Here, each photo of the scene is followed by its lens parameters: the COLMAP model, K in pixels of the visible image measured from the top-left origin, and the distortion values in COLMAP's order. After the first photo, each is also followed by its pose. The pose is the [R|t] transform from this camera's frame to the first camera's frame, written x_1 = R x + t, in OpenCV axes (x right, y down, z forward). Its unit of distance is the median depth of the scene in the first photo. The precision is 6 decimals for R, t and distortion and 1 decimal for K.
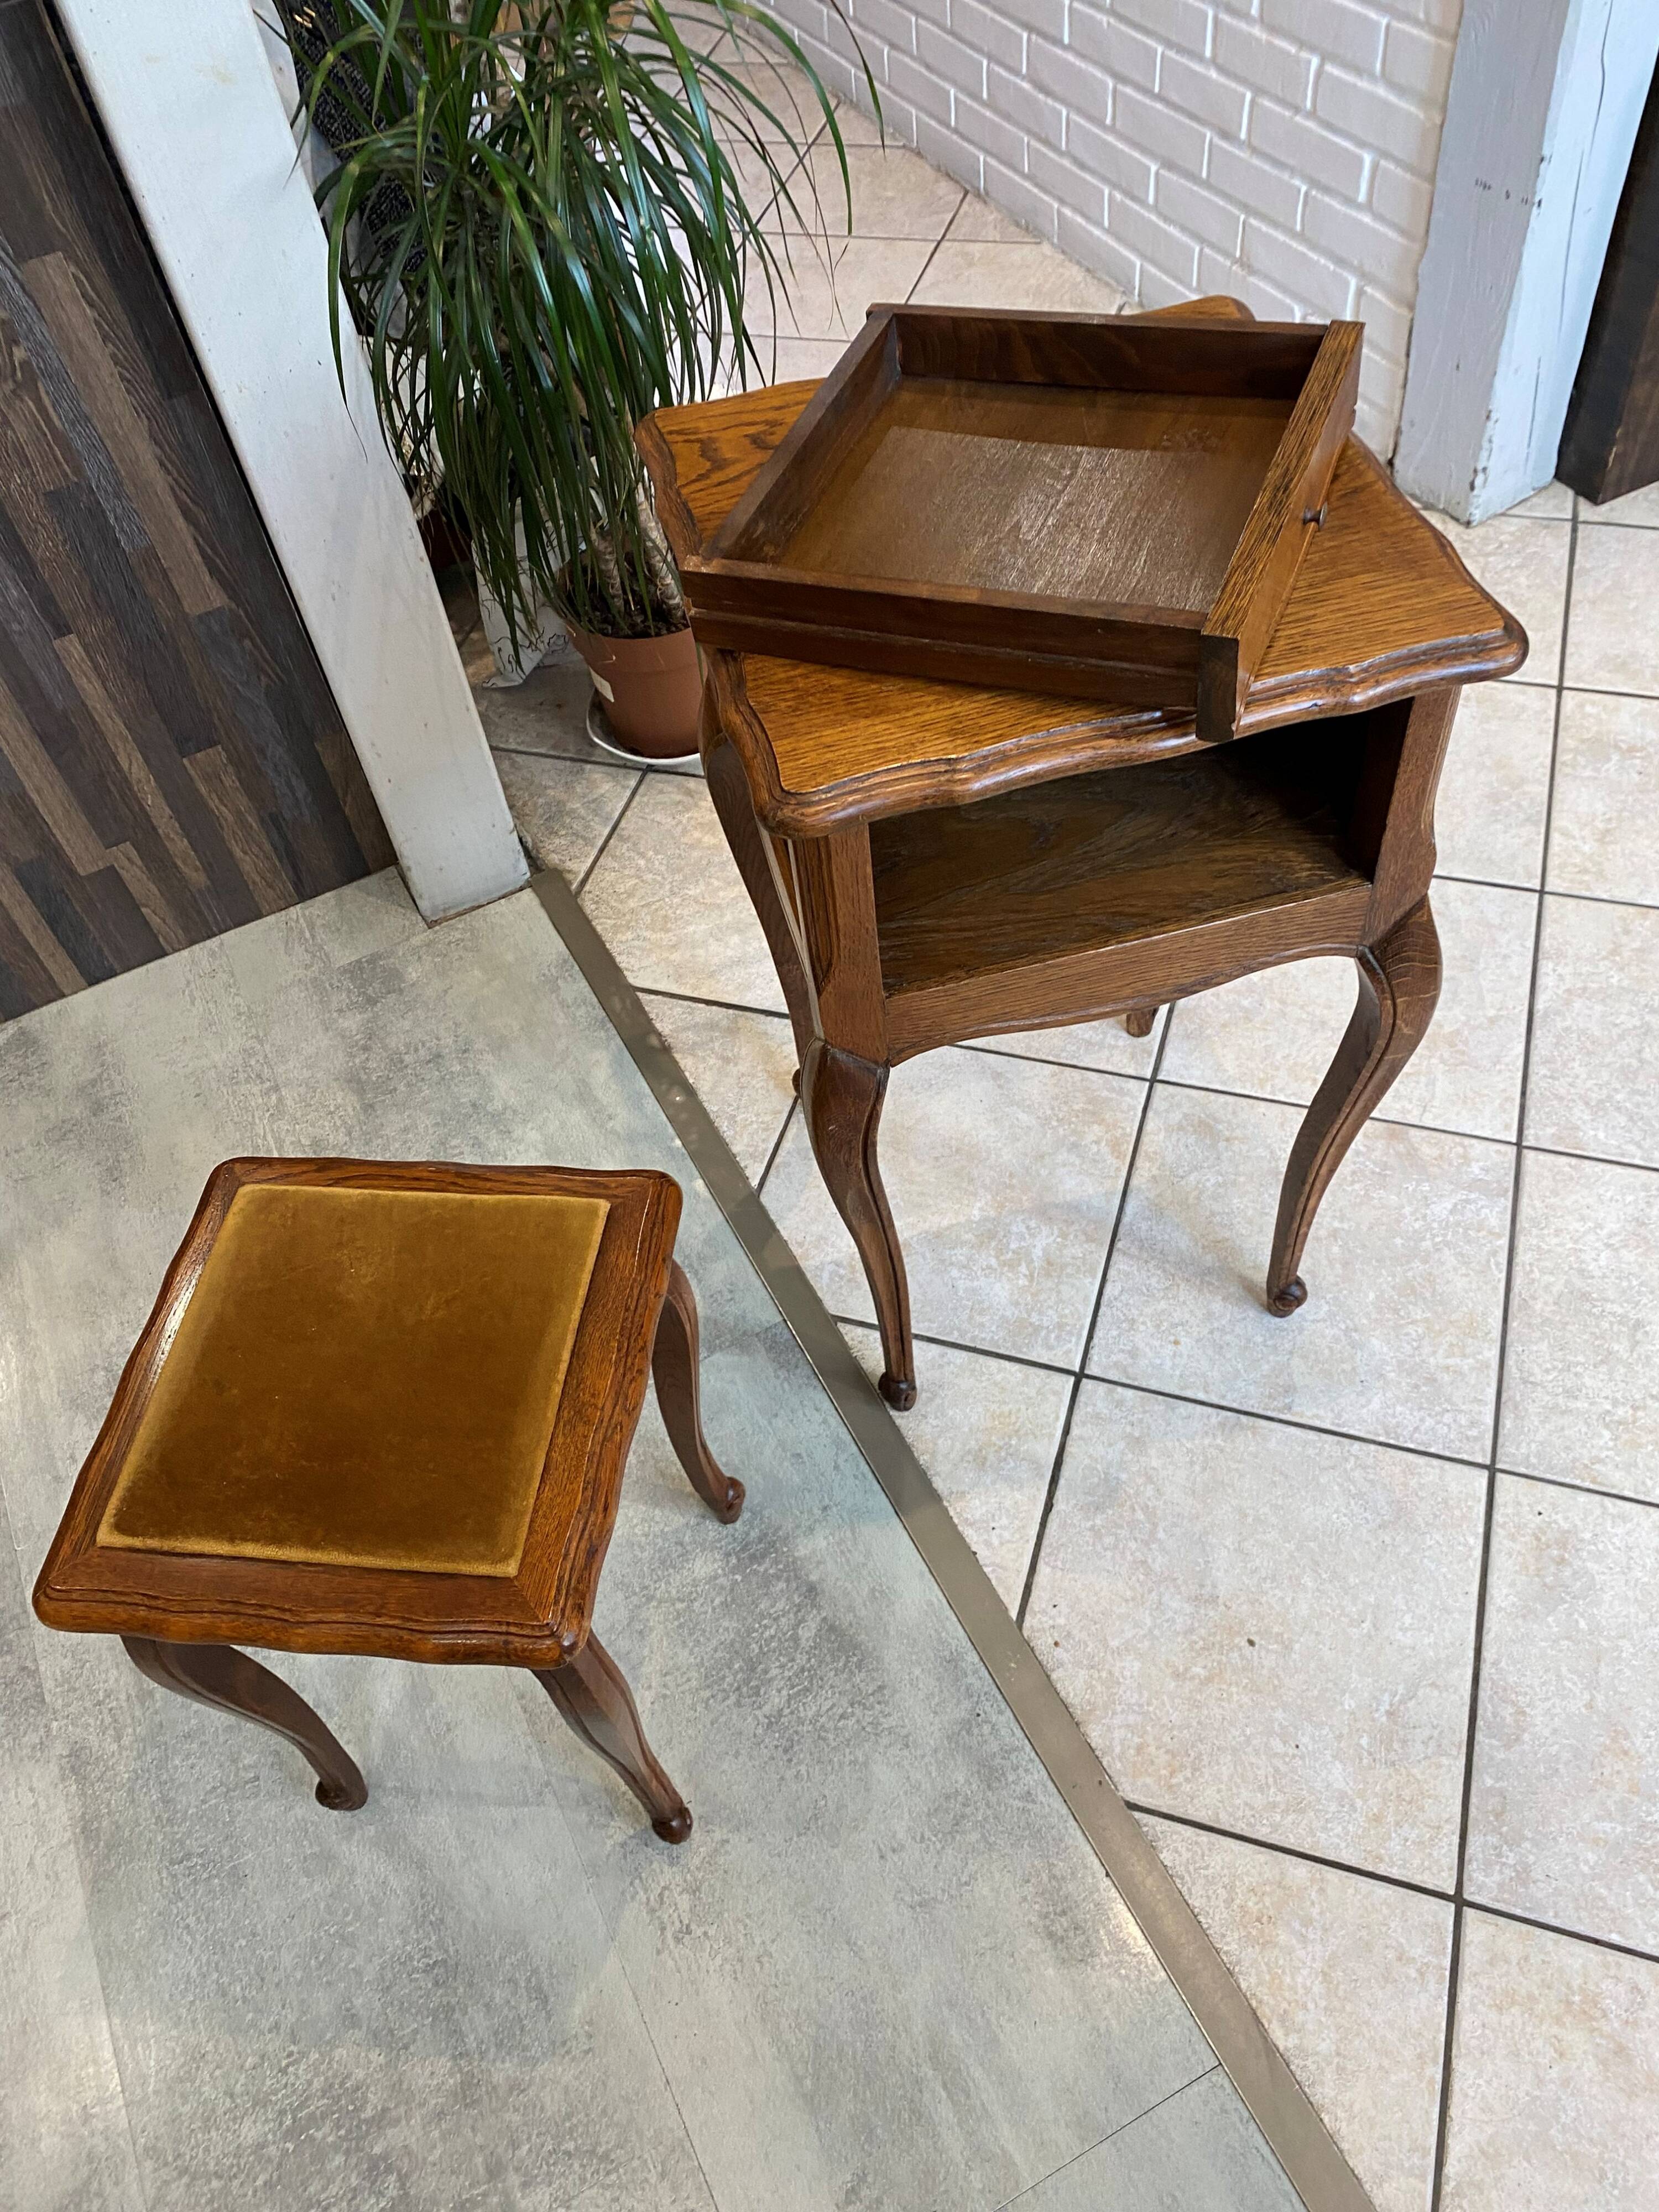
lens RADIAL K [[1706.5, 0, 843.5], [0, 1706.5, 1084.6], [0, 0, 1]] dist [0.020786, -0.018586]
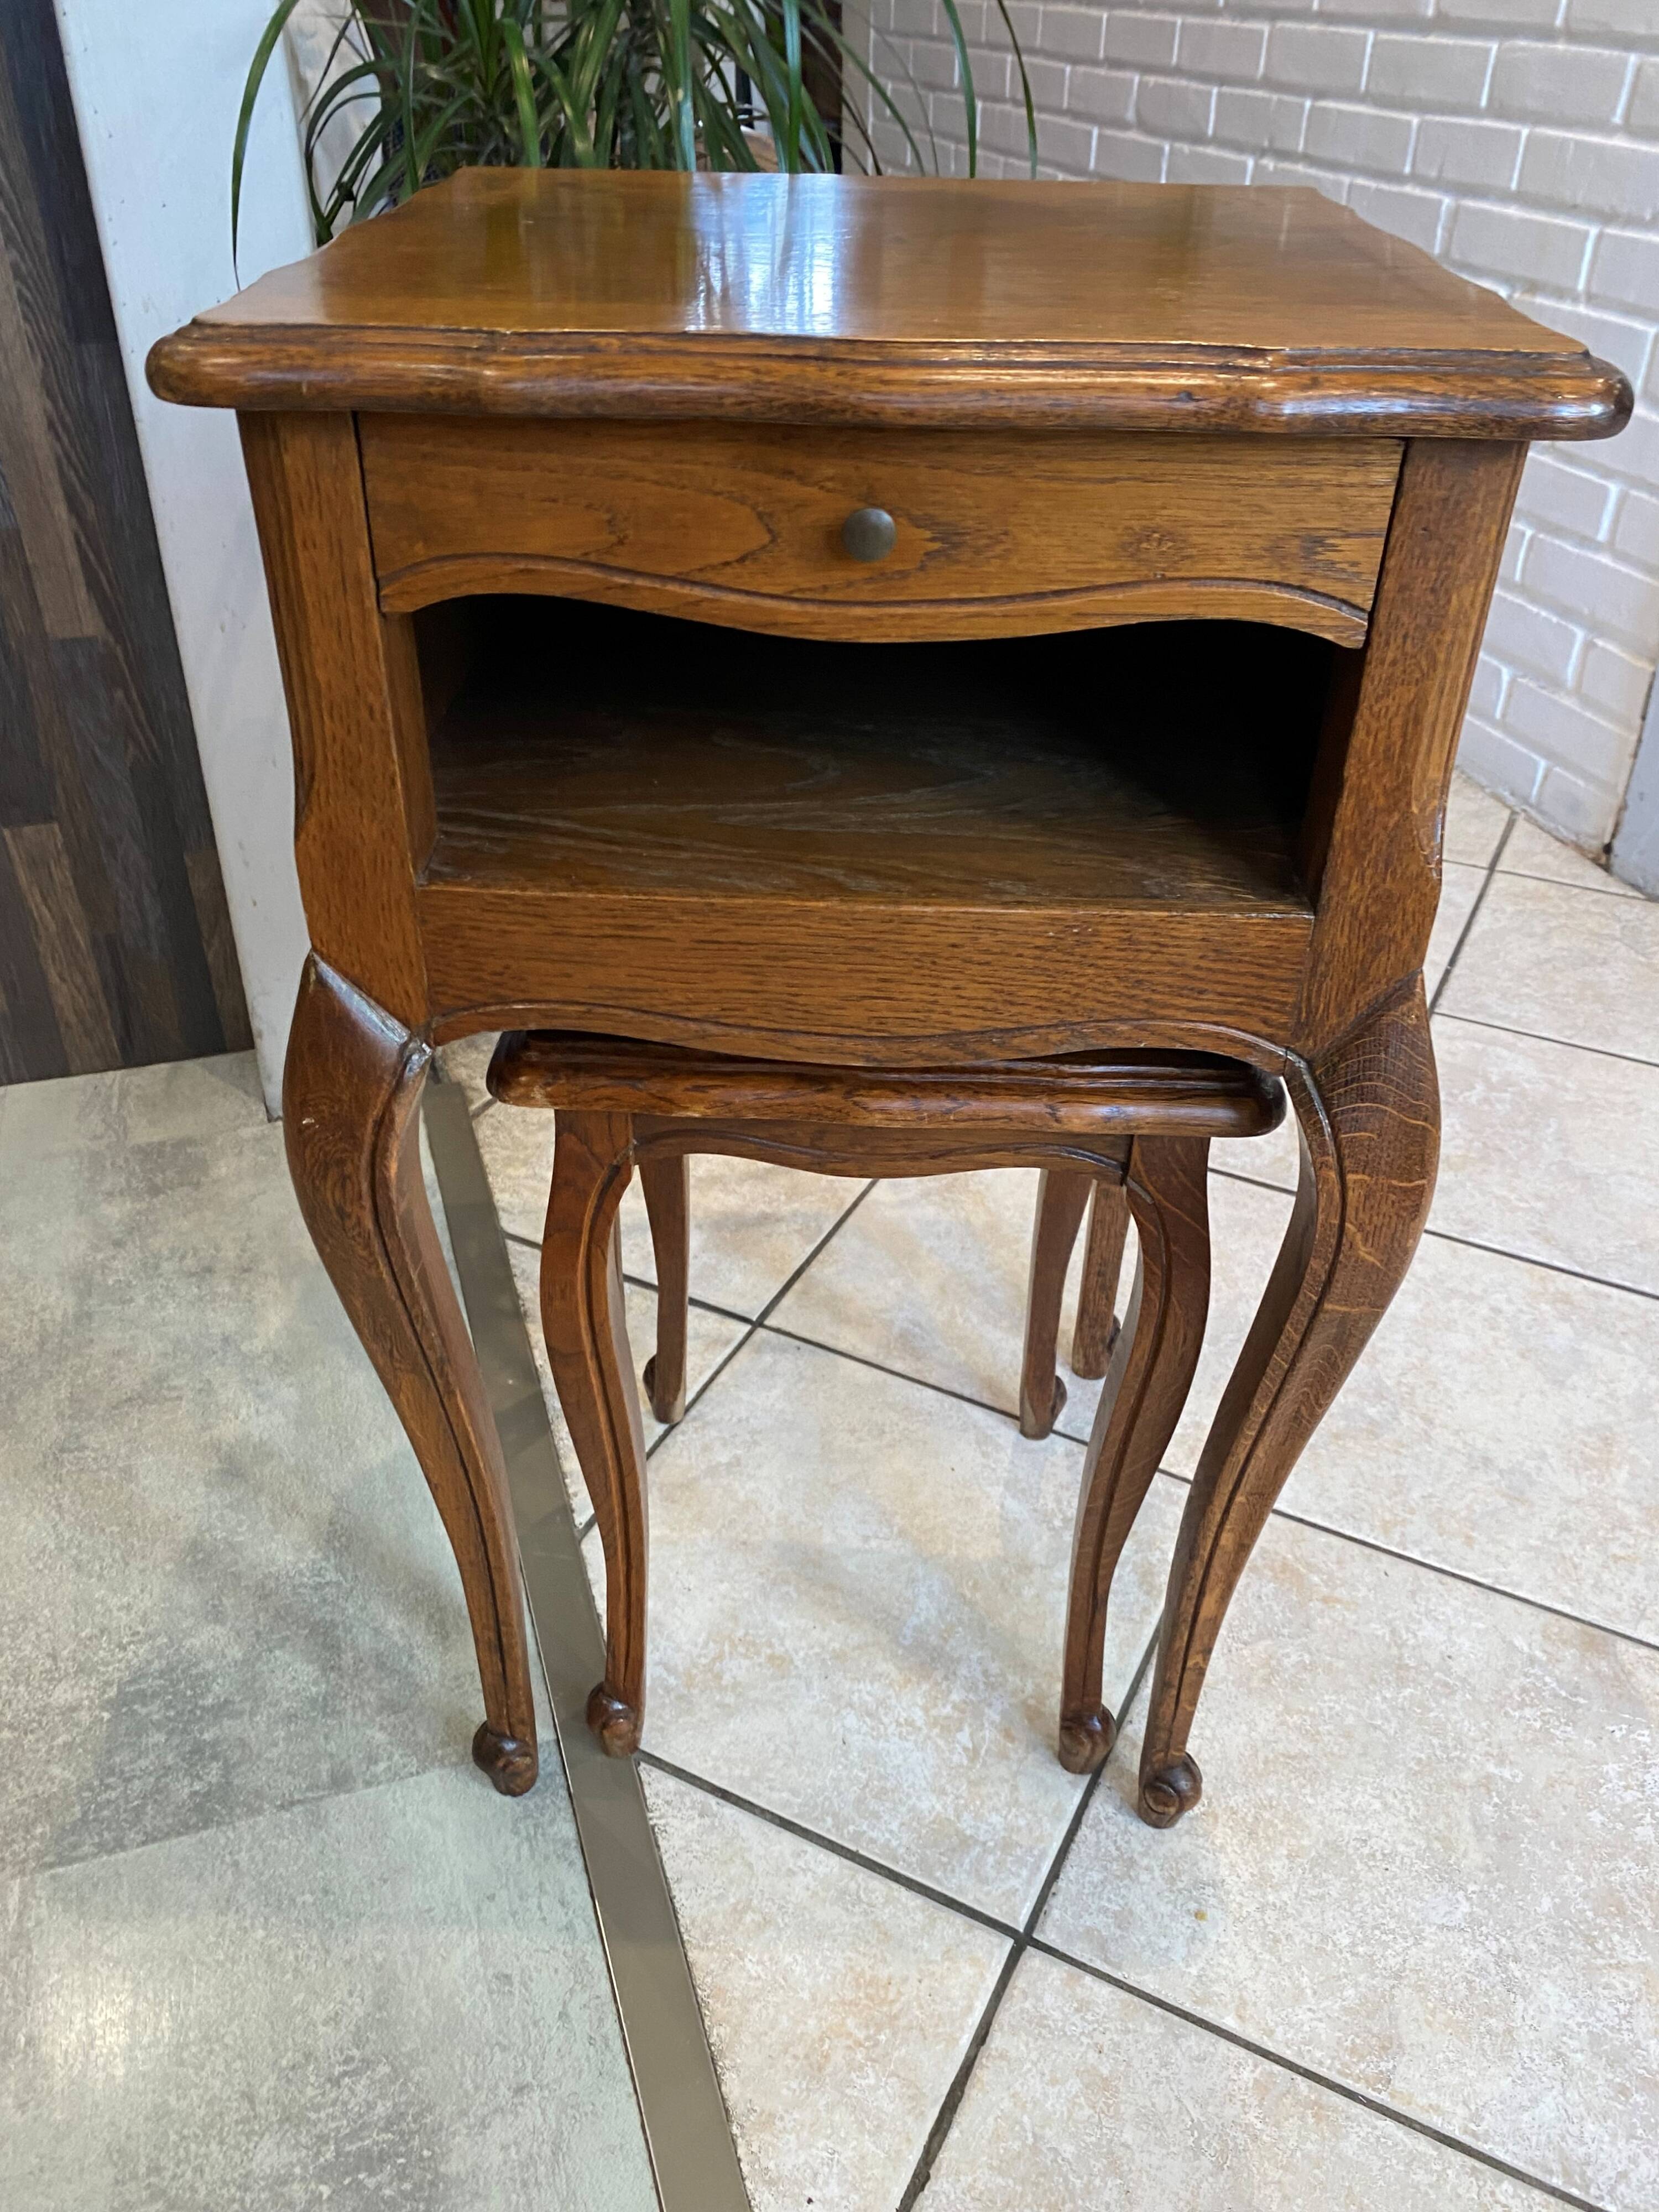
lens RADIAL K [[1752.7, 0, 823.0], [0, 1752.7, 1102.9], [0, 0, 1]] dist [0.005833, 0.003033]
pose [[0.979958, 0.181278, -0.082589, 0.070330], [-0.197374, 0.939655, -0.279448, 0.084420], [0.026948, 0.290148, 0.956602, 0.351008]]
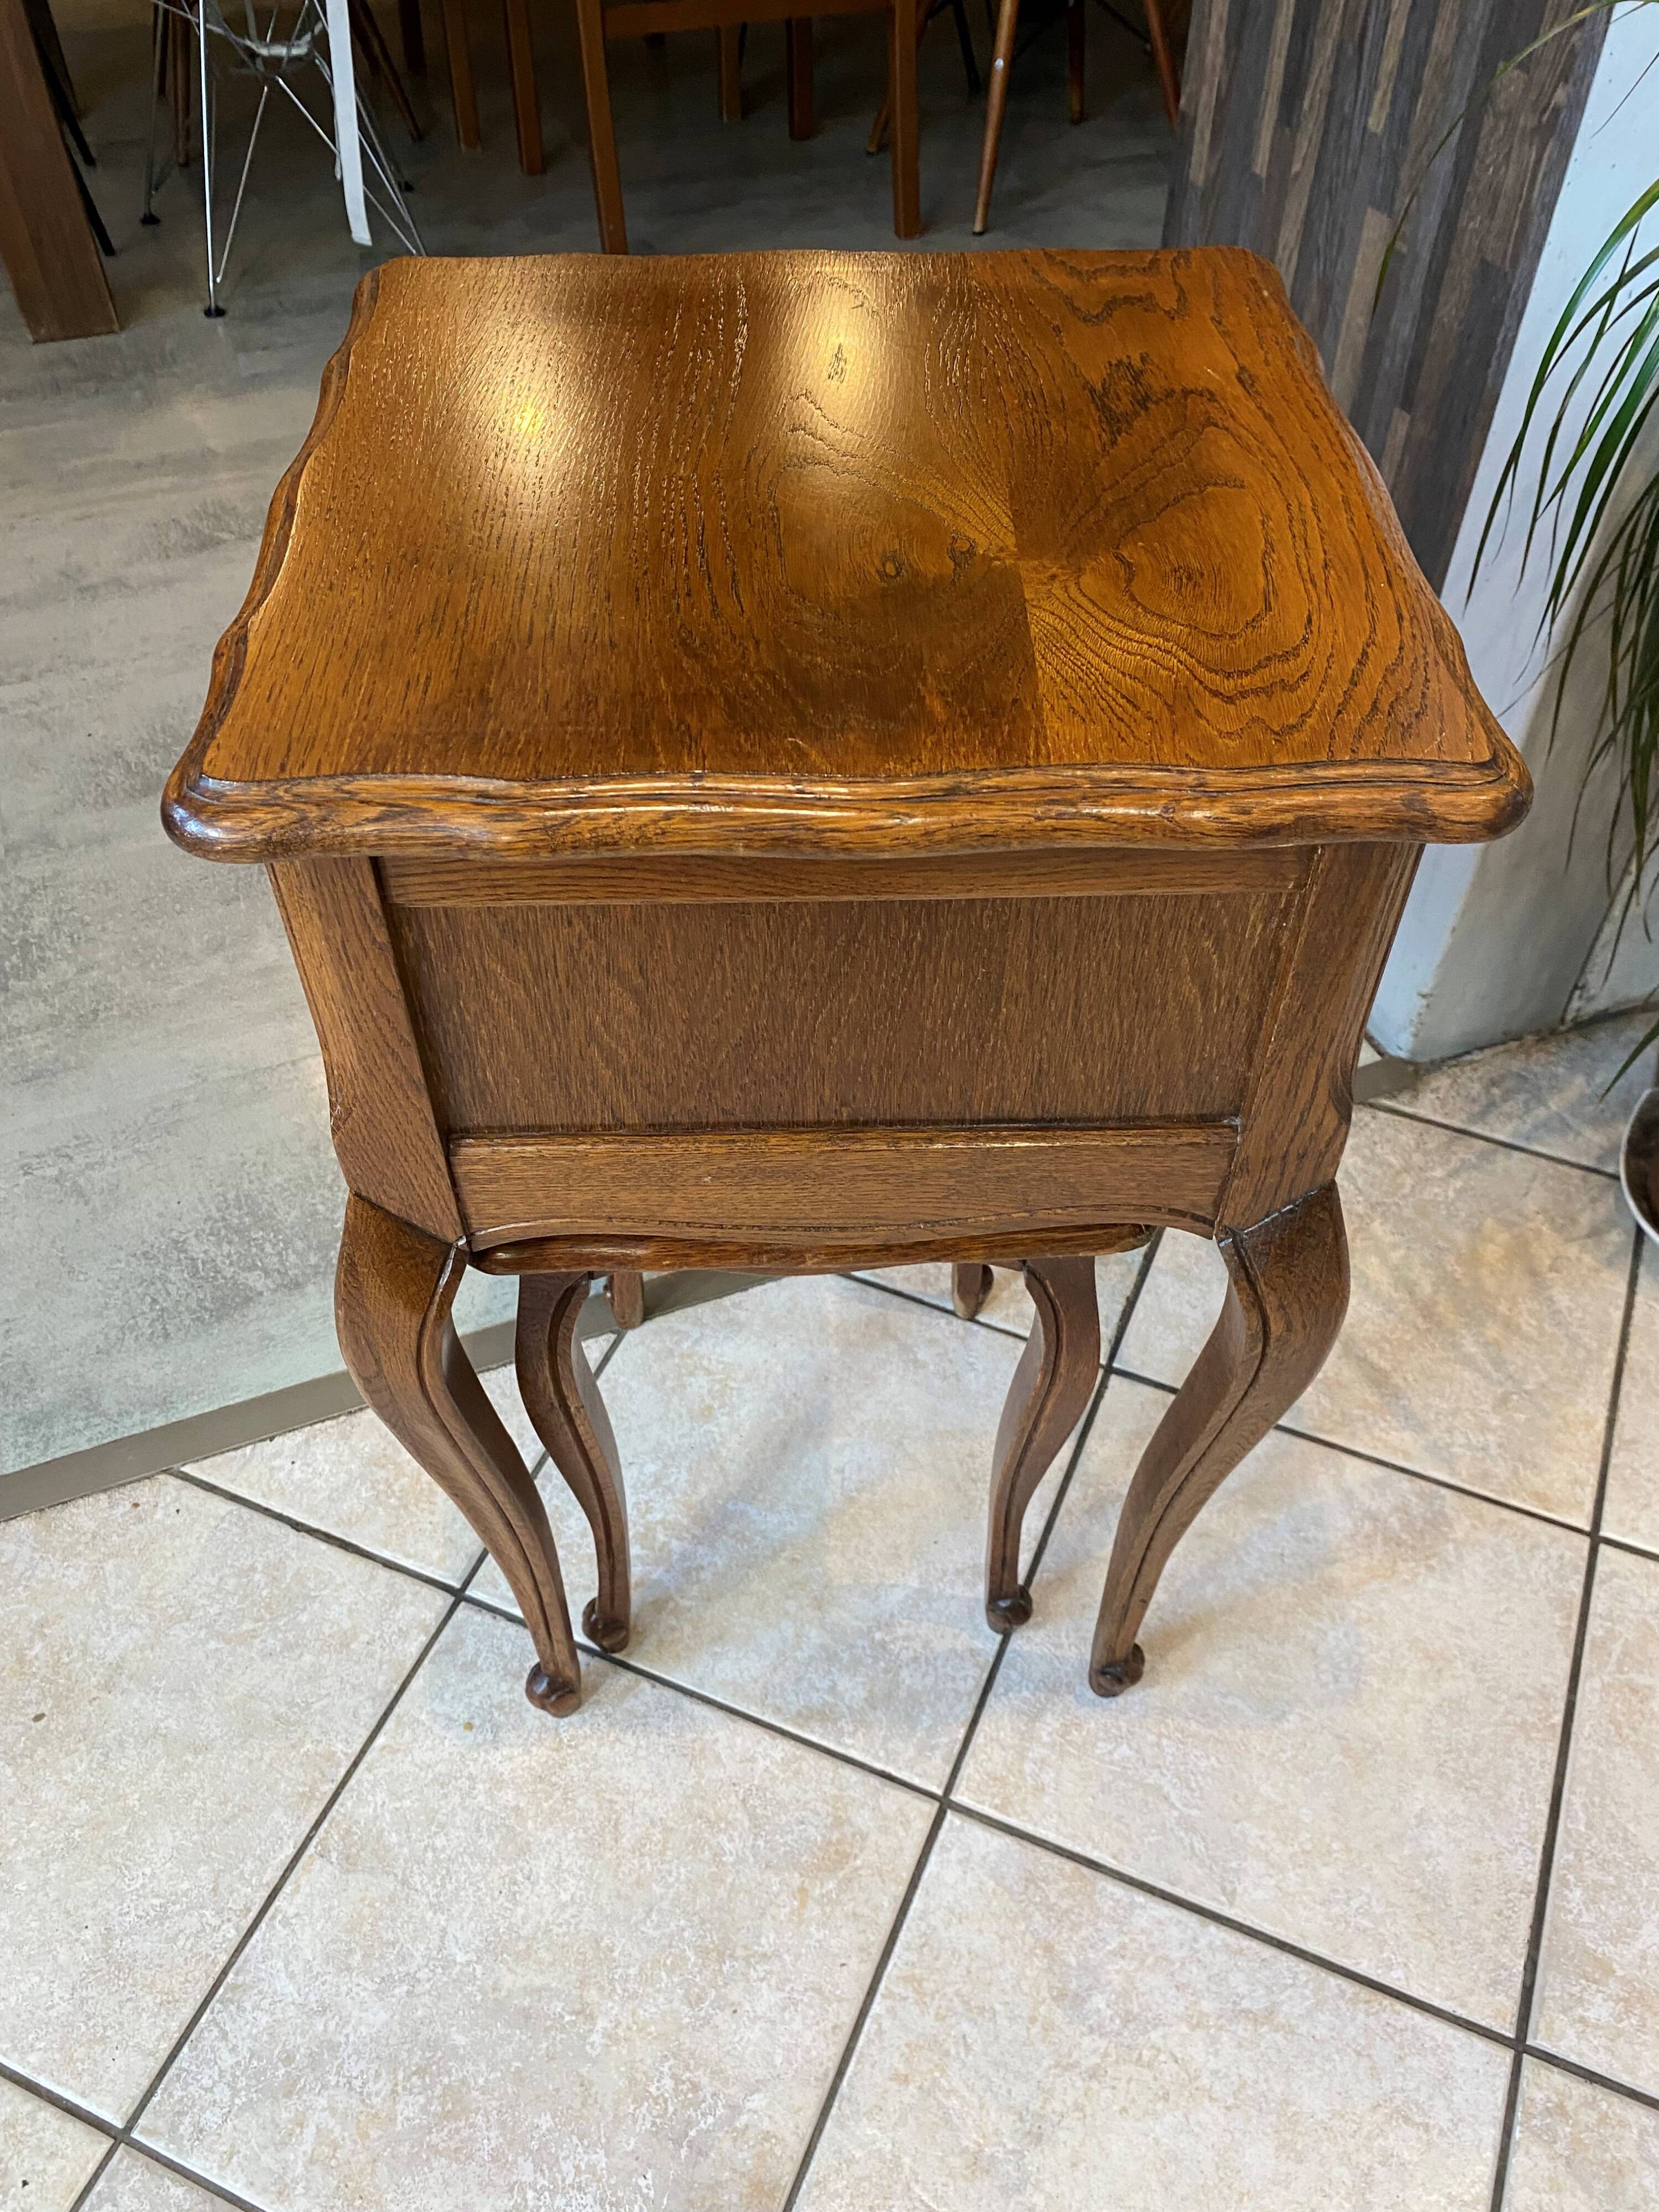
lens RADIAL K [[1752.7, 0, 834.1], [0, 1752.7, 1103.0], [0, 0, 1]] dist [0.005833, 0.003033]
pose [[-0.106124, 0.783531, -0.612223, 0.422599], [-0.766070, 0.328106, 0.552706, -0.452267], [0.633936, 0.527660, 0.565420, 0.547379]]
